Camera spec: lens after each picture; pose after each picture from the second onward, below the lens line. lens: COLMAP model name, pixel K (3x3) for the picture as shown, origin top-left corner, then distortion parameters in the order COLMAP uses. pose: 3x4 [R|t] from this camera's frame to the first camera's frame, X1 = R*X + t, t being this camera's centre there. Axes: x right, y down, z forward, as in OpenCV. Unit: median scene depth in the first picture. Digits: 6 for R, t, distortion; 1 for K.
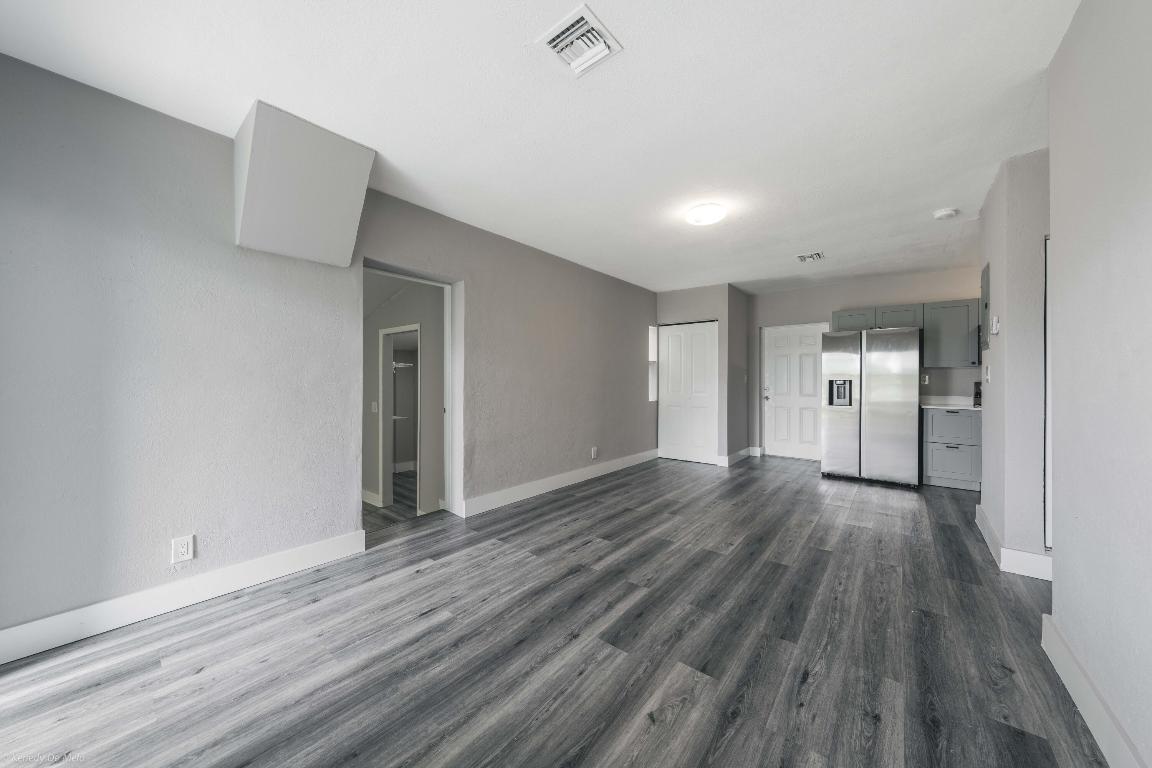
lens RADIAL K [[393.4, 0, 577.2], [0, 393.4, 381.8], [0, 0, 1]] dist [-0.000125, -0.000034]
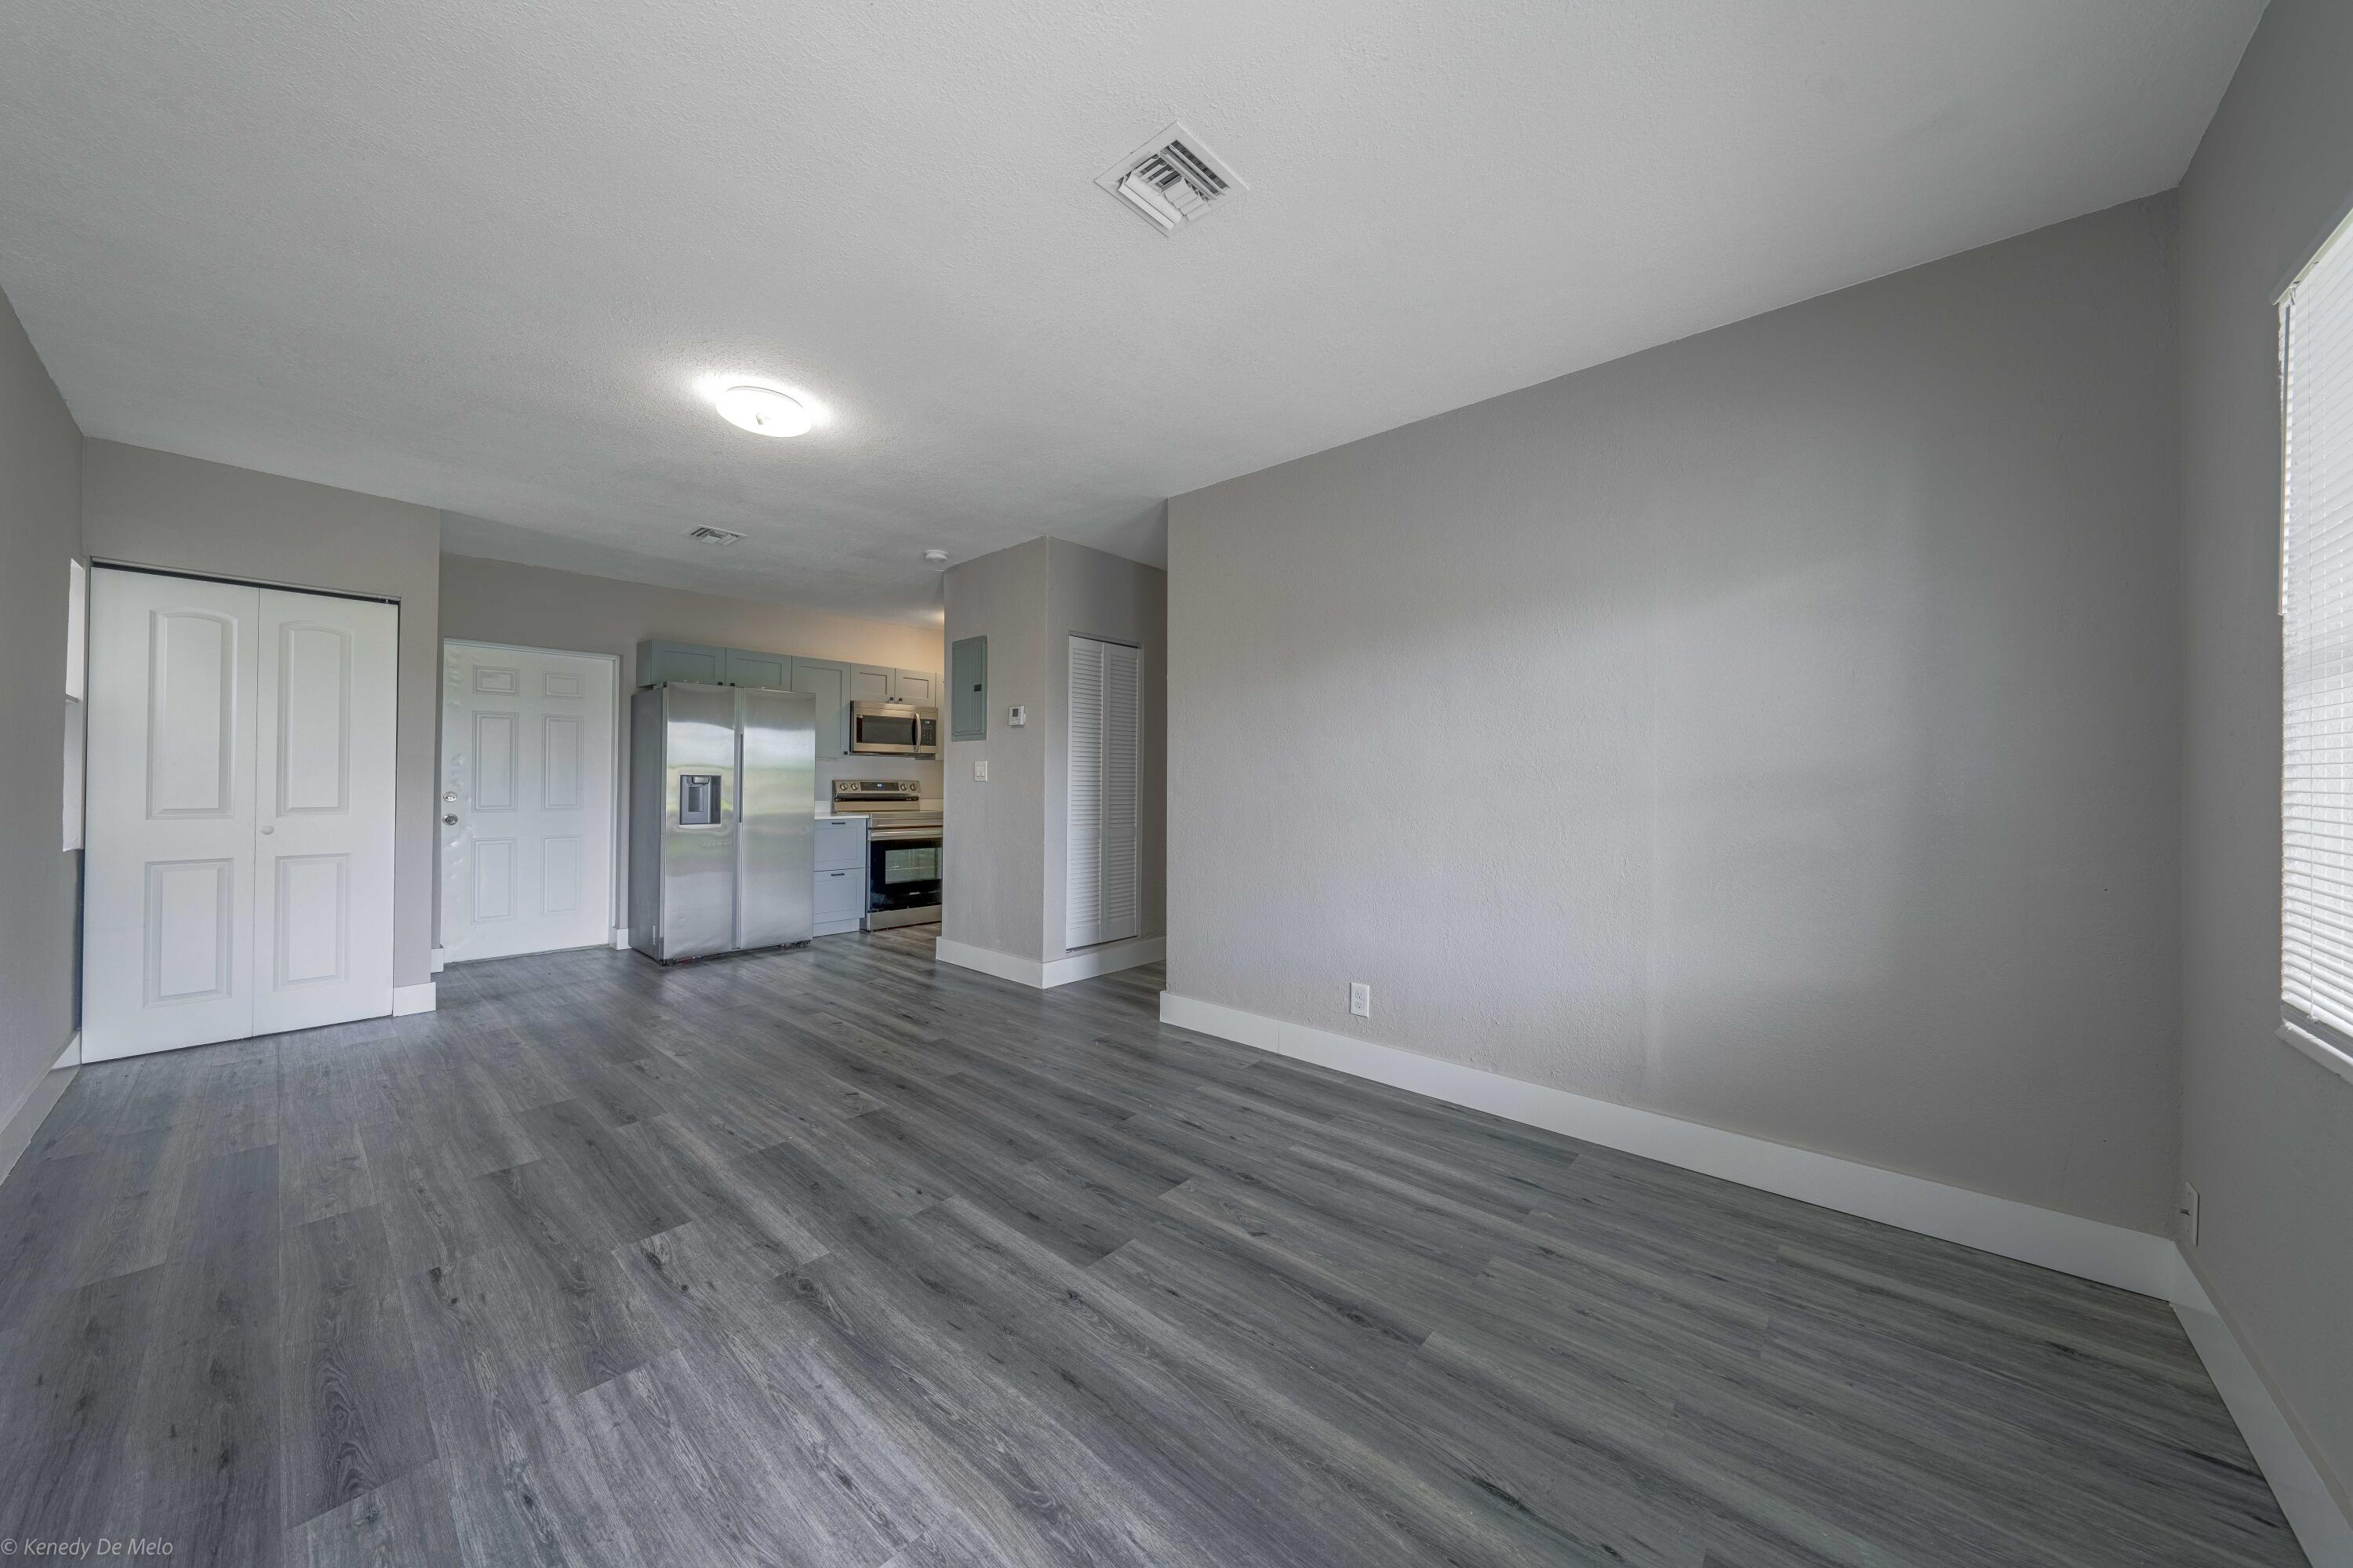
lens RADIAL K [[803.6, 0, 1178.9], [0, 803.6, 779.4], [0, 0, 1]] dist [-0.000125, -0.000034]
pose [[0.033721, 0.001747, 0.999430, -0.812444], [-0.003138, 0.999994, -0.001642, 0.000692], [-0.999426, -0.003080, 0.033726, 0.673015]]
